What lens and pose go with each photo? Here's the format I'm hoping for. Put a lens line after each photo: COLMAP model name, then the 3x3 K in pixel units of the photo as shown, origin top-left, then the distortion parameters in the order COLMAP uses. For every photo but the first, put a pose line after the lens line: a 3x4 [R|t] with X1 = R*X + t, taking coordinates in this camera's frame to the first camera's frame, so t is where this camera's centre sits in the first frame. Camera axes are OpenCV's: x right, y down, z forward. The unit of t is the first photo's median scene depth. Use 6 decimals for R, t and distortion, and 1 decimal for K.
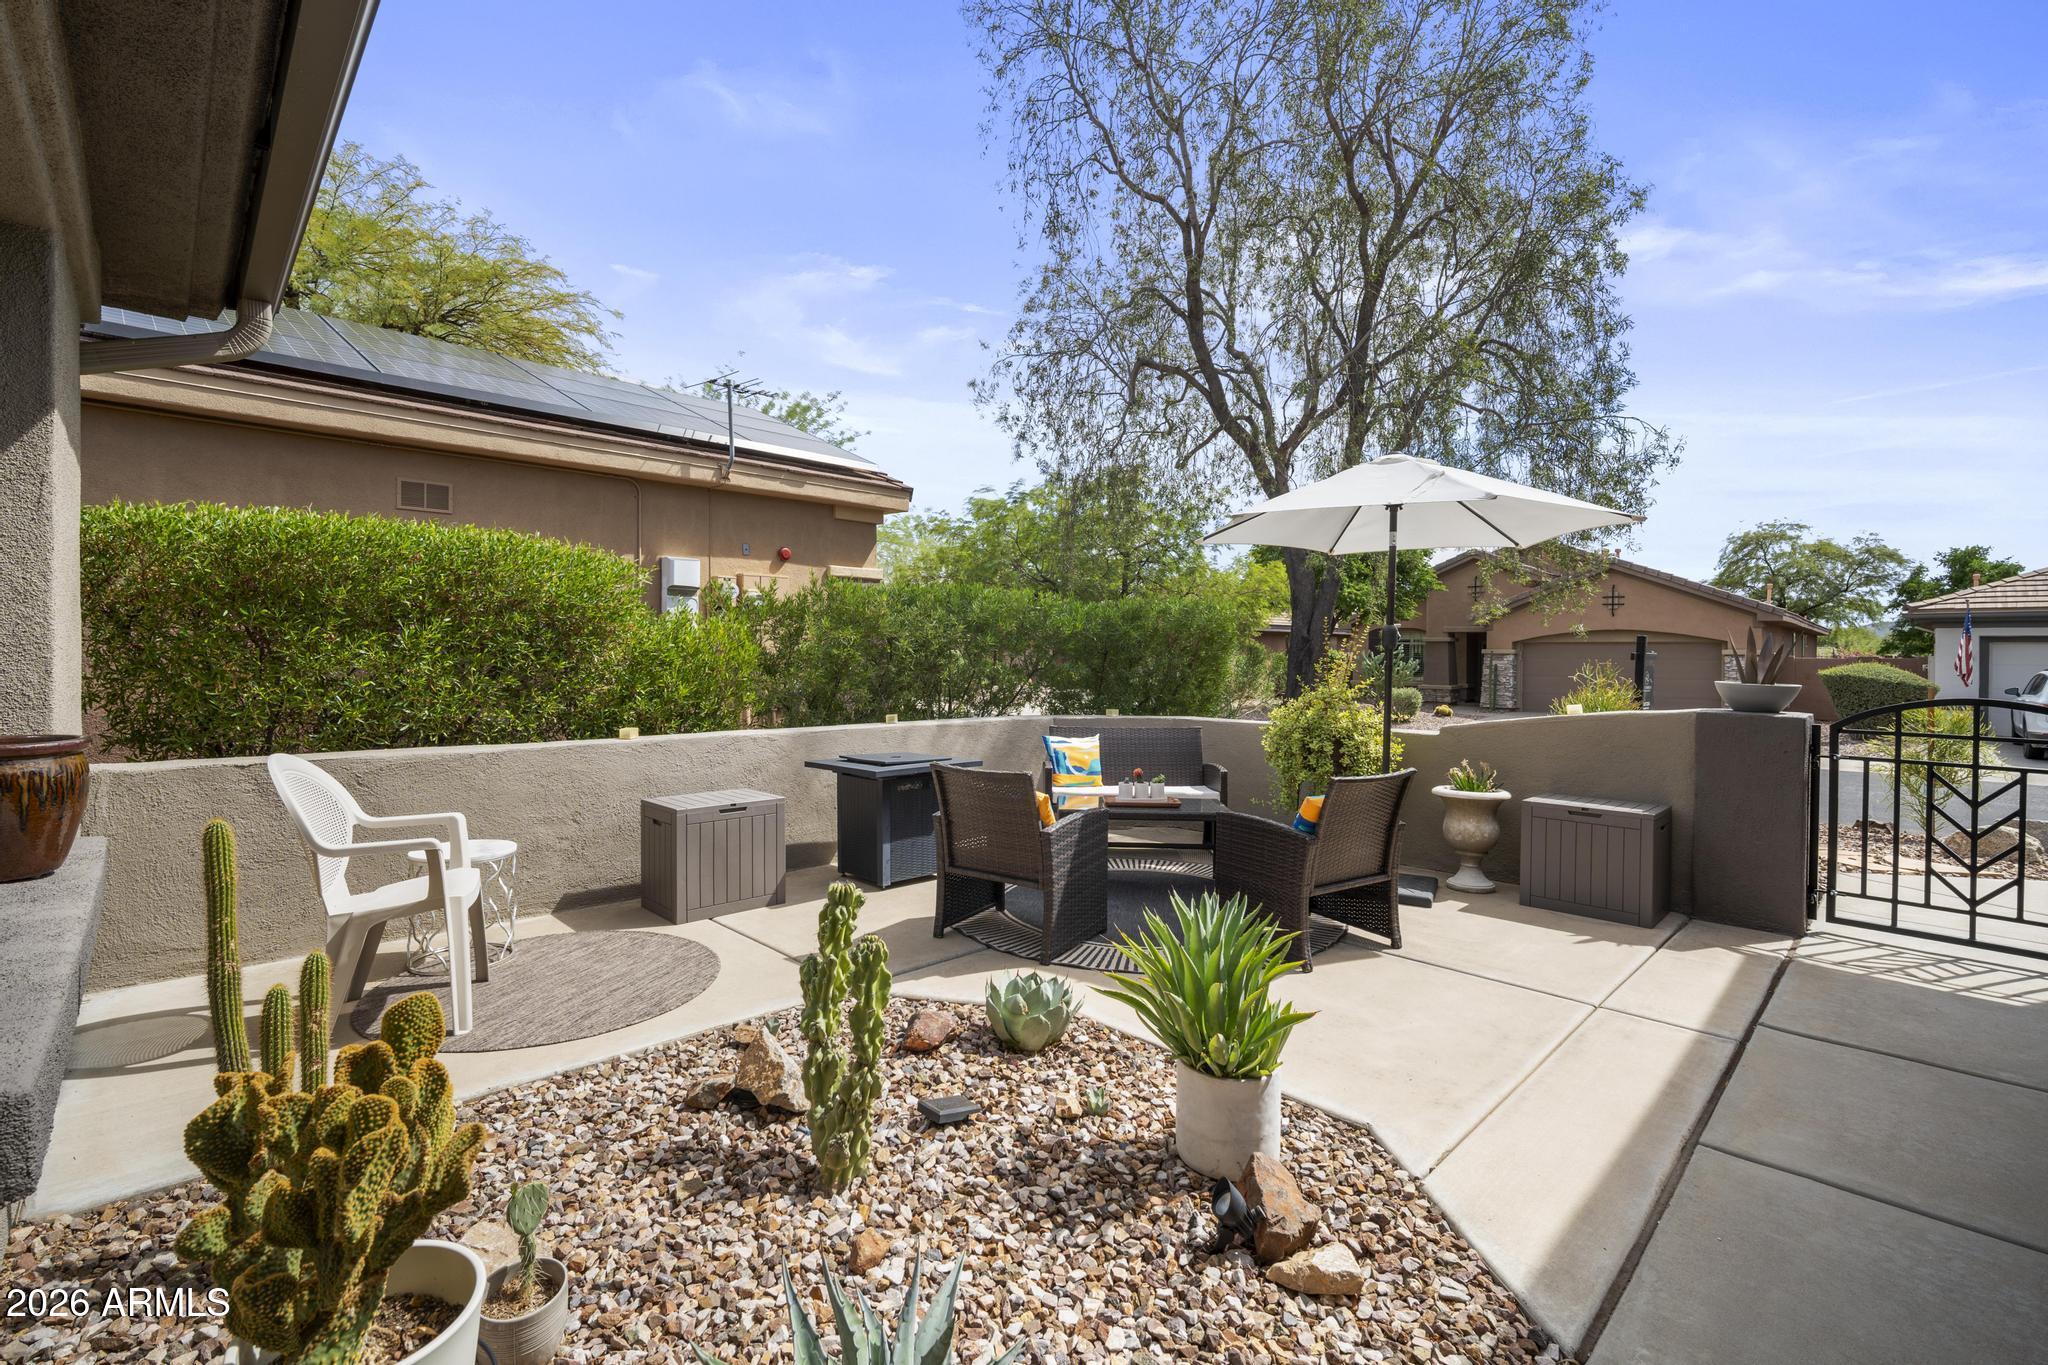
lens RADIAL K [[896.9, 0, 1012.6], [0, 896.9, 672.4], [0, 0, 1]] dist [-0.020297, 0.008743]
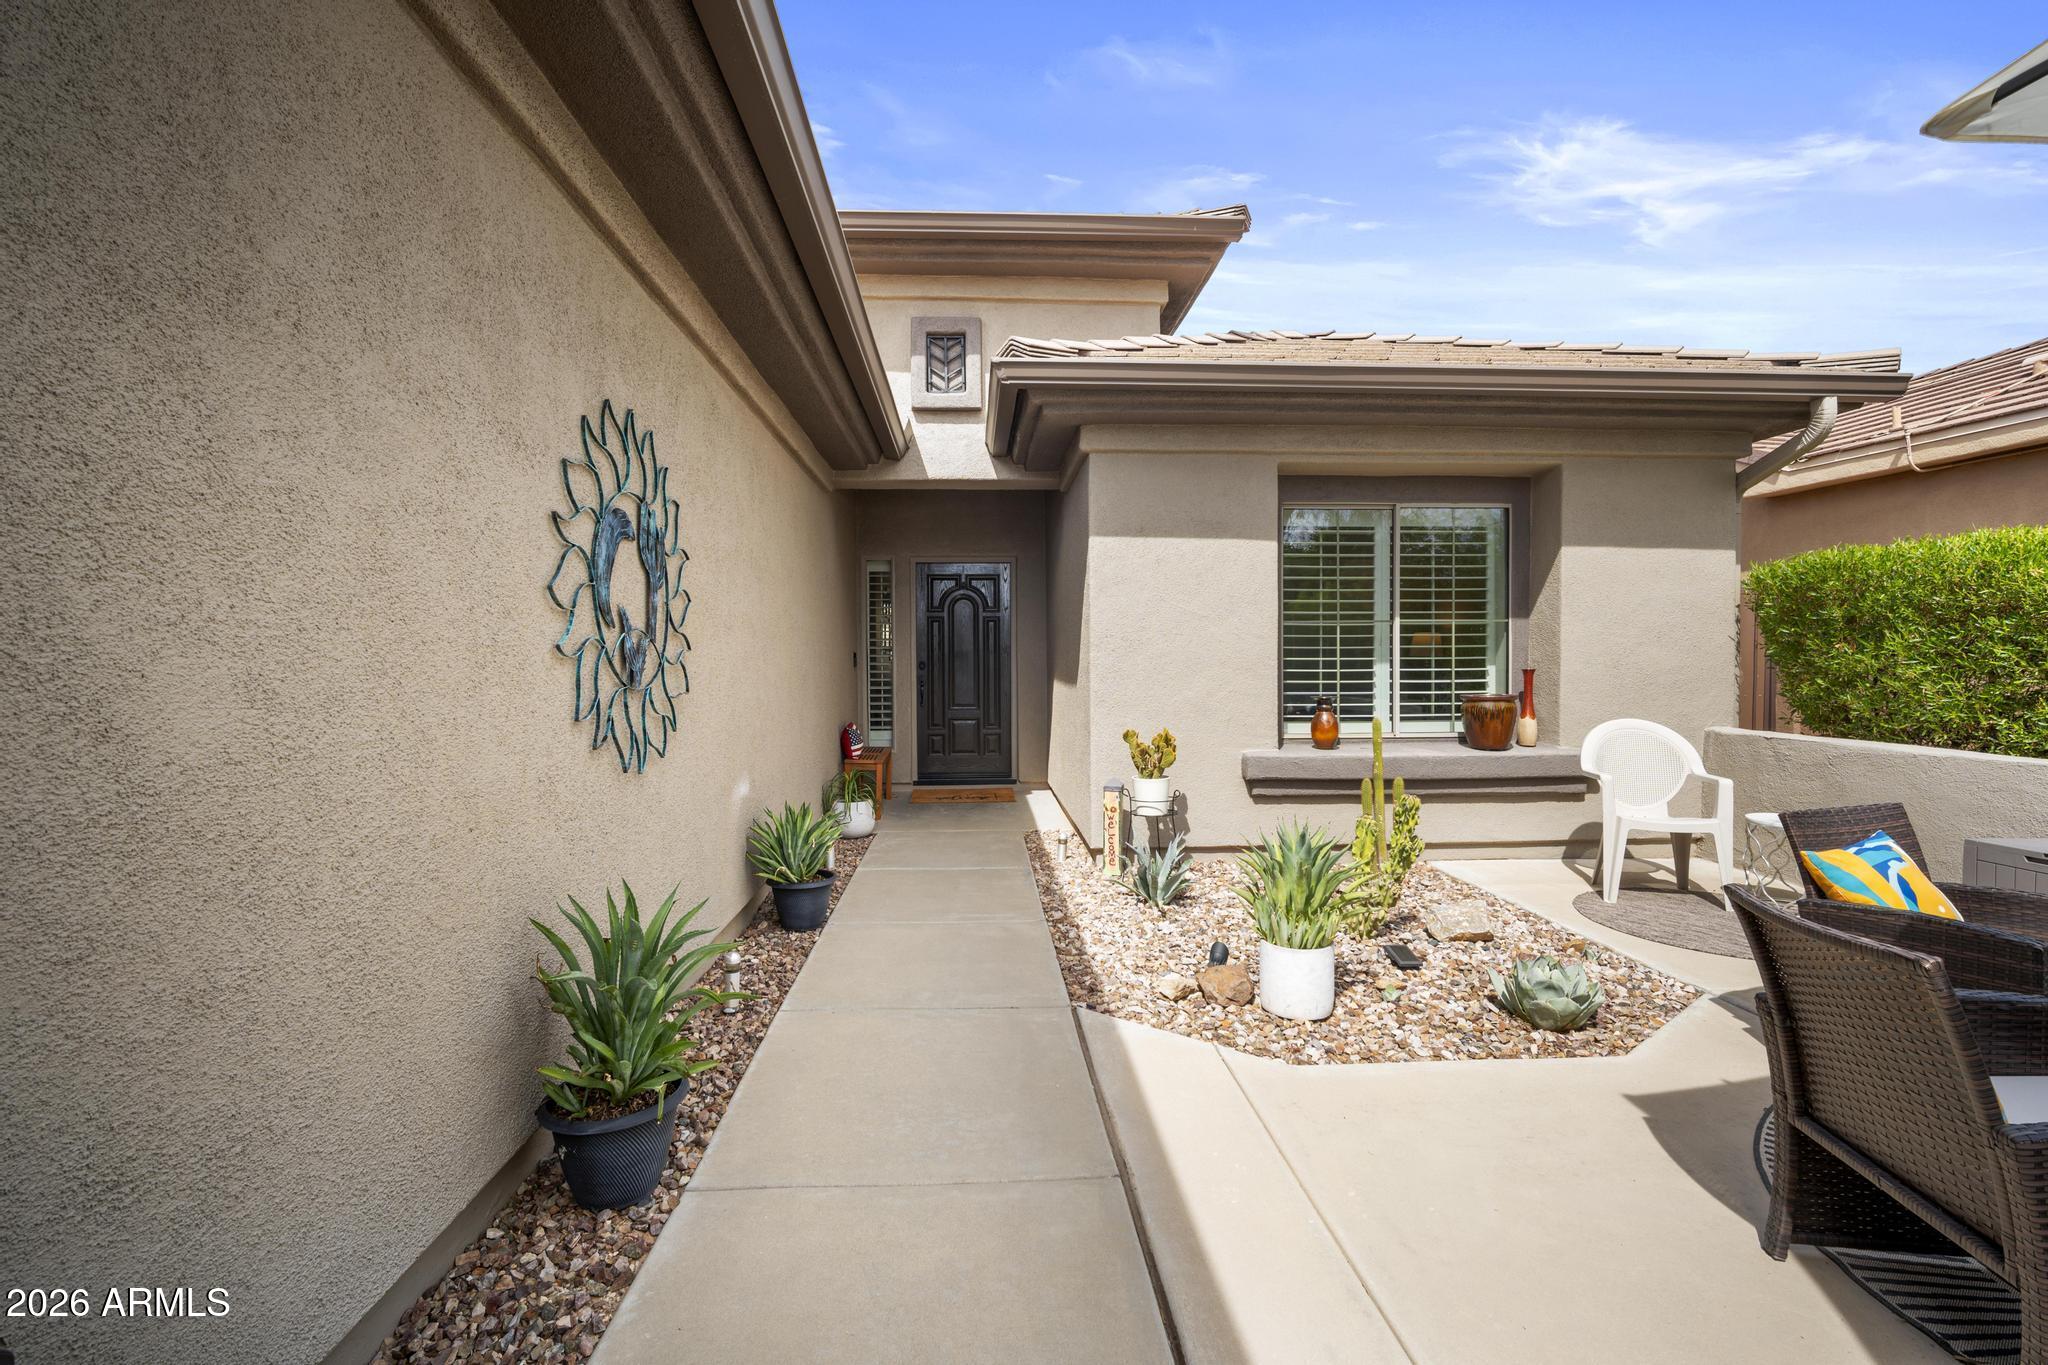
lens RADIAL K [[895.3, 0, 1011.5], [0, 895.3, 679.1], [0, 0, 1]] dist [-0.010019, 0.000981]
pose [[-0.655956, 0.011273, -0.754715, 0.770216], [-0.018031, 0.999369, 0.030599, -0.008405], [0.754584, 0.033679, -0.655339, 0.751293]]
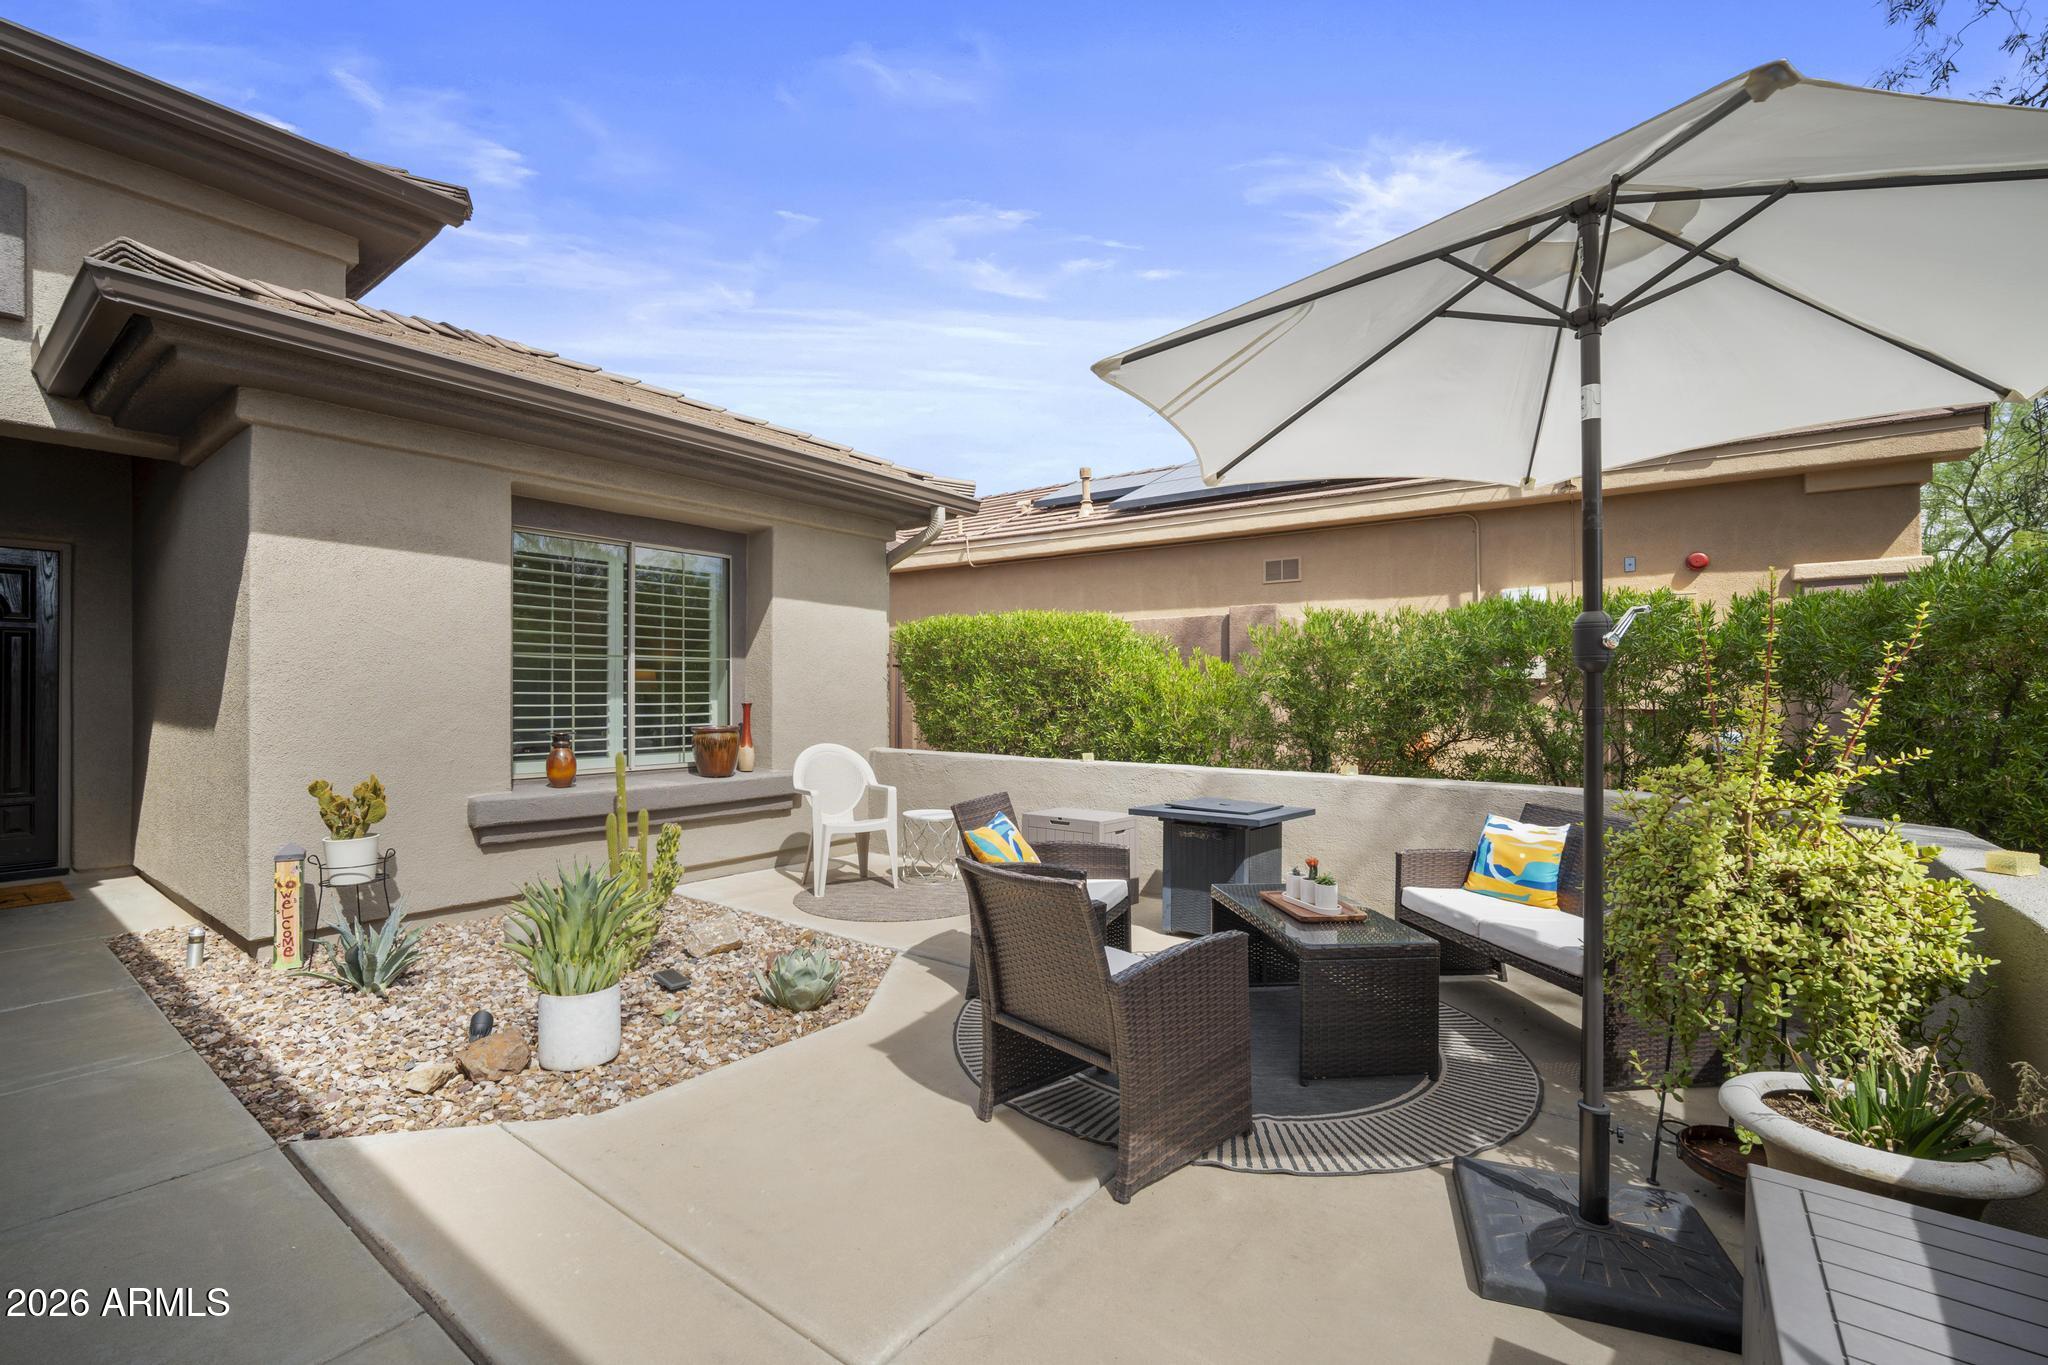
lens RADIAL K [[895.0, 0, 1005.6], [0, 895.0, 684.6], [0, 0, 1]] dist [-0.005527, 0.001199]
pose [[0.143536, -0.018651, -0.989469, 0.808178], [-0.021251, 0.999534, -0.021924, -0.004372], [0.989417, 0.024174, 0.143073, 0.684396]]
